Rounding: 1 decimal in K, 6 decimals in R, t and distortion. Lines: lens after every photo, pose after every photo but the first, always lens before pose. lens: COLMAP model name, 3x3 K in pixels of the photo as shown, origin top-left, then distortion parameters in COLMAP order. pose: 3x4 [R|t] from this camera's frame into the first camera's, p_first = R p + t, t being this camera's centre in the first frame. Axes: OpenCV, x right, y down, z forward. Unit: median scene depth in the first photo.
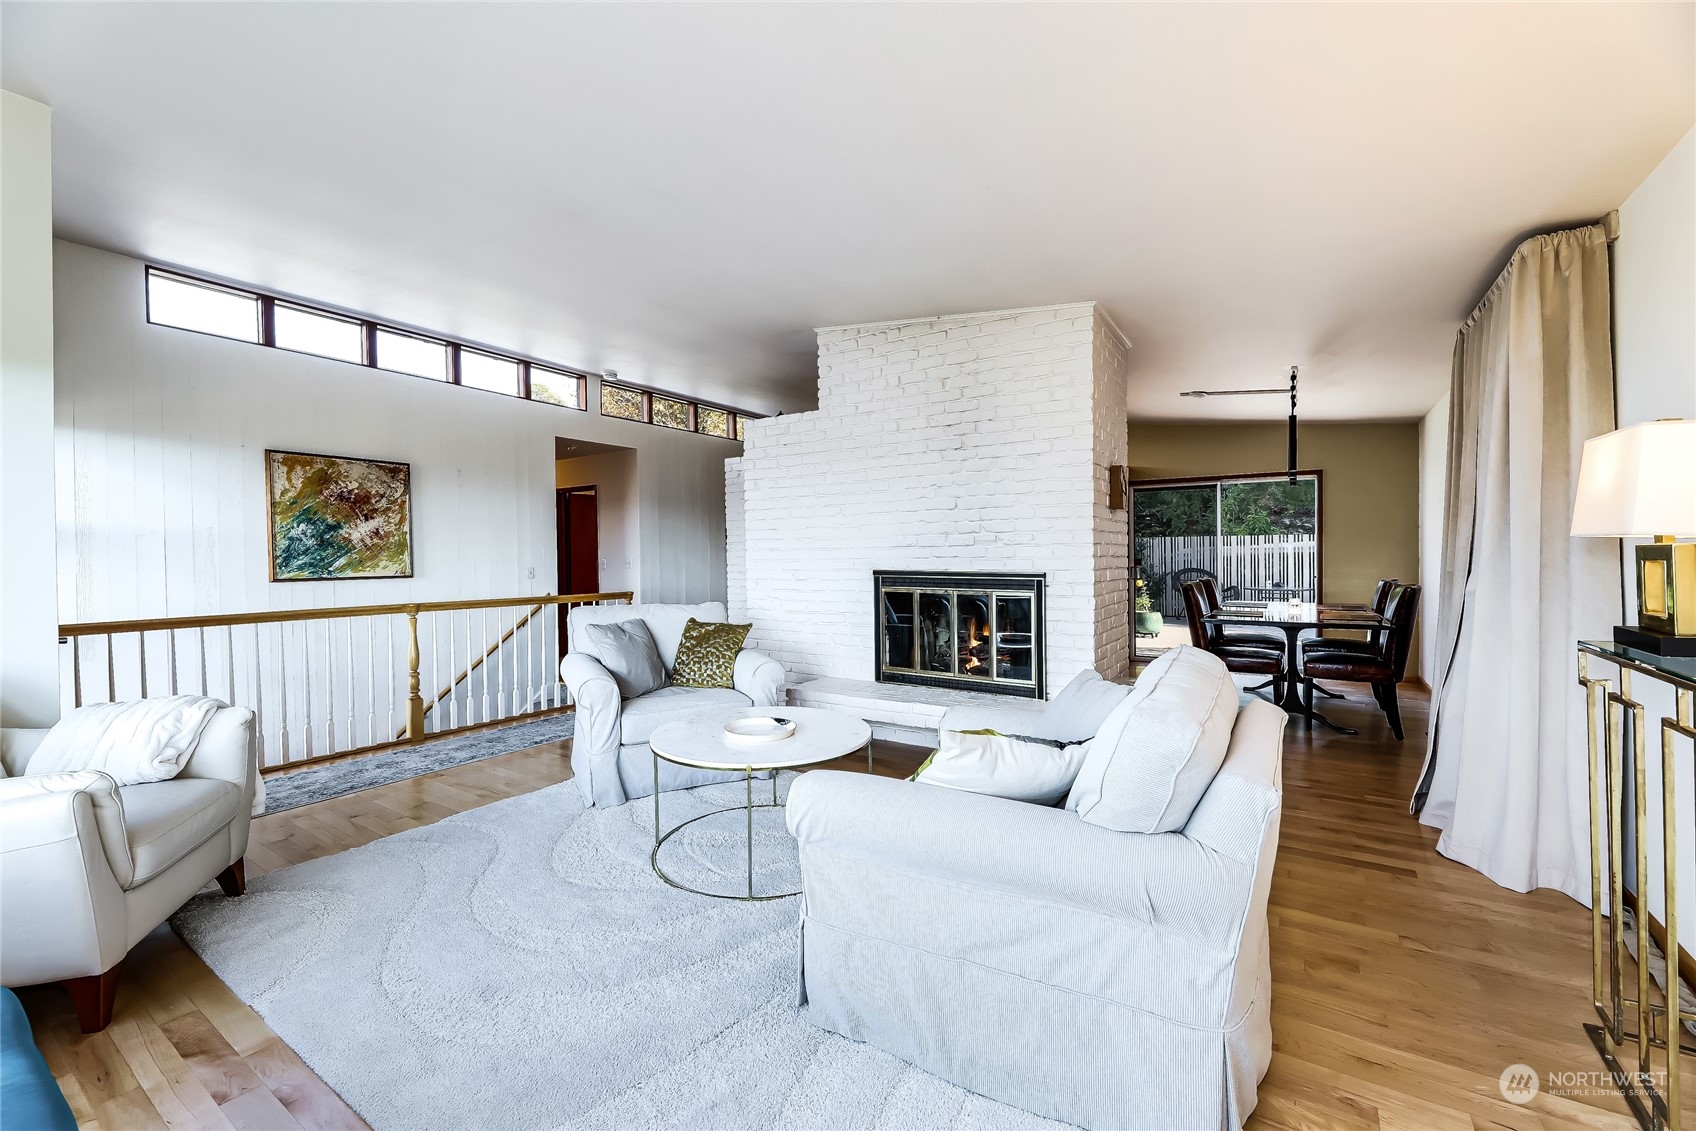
lens RADIAL K [[687.5, 0, 851.4], [0, 687.5, 552.1], [0, 0, 1]] dist [-0.002062, -0.000459]
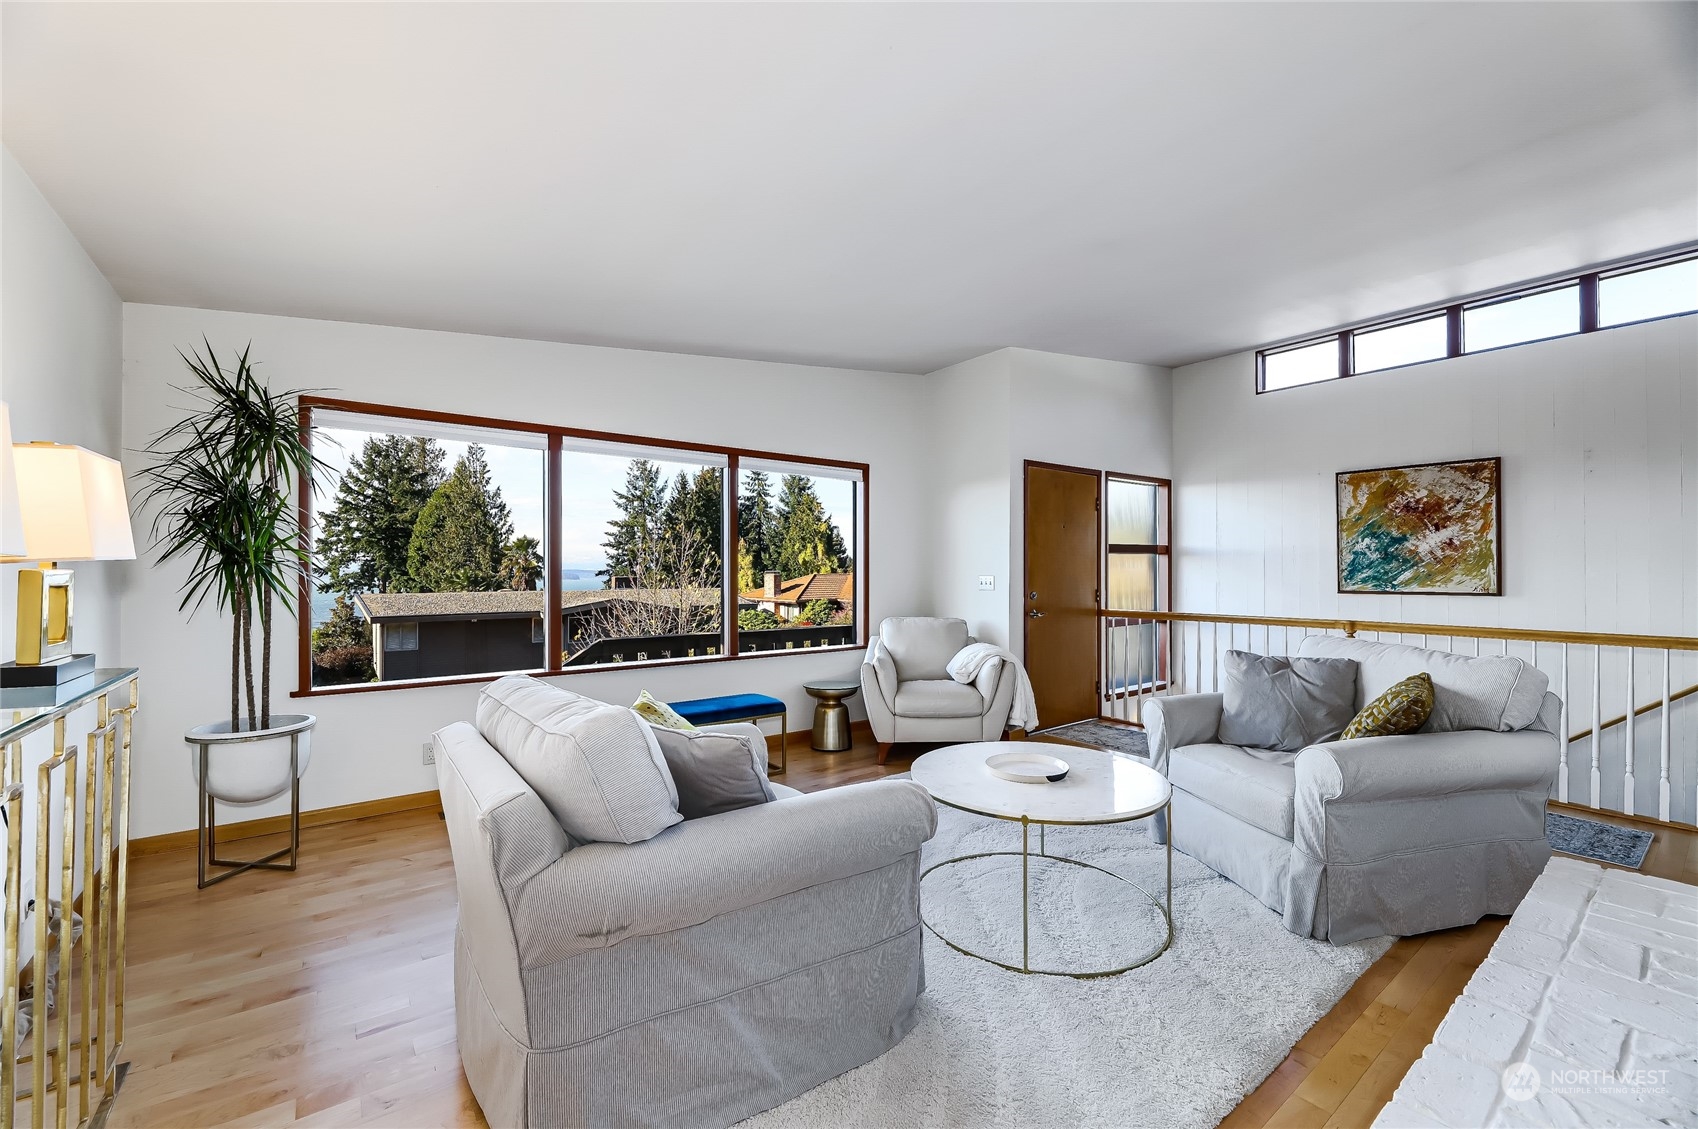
lens RADIAL K [[688.4, 0, 858.0], [0, 688.4, 573.2], [0, 0, 1]] dist [-0.002062, -0.000459]
pose [[-0.332845, 0.004502, -0.942971, 0.418069], [0.003400, 0.999988, 0.003574, 0.004873], [0.942975, -0.002016, -0.332857, 0.599639]]
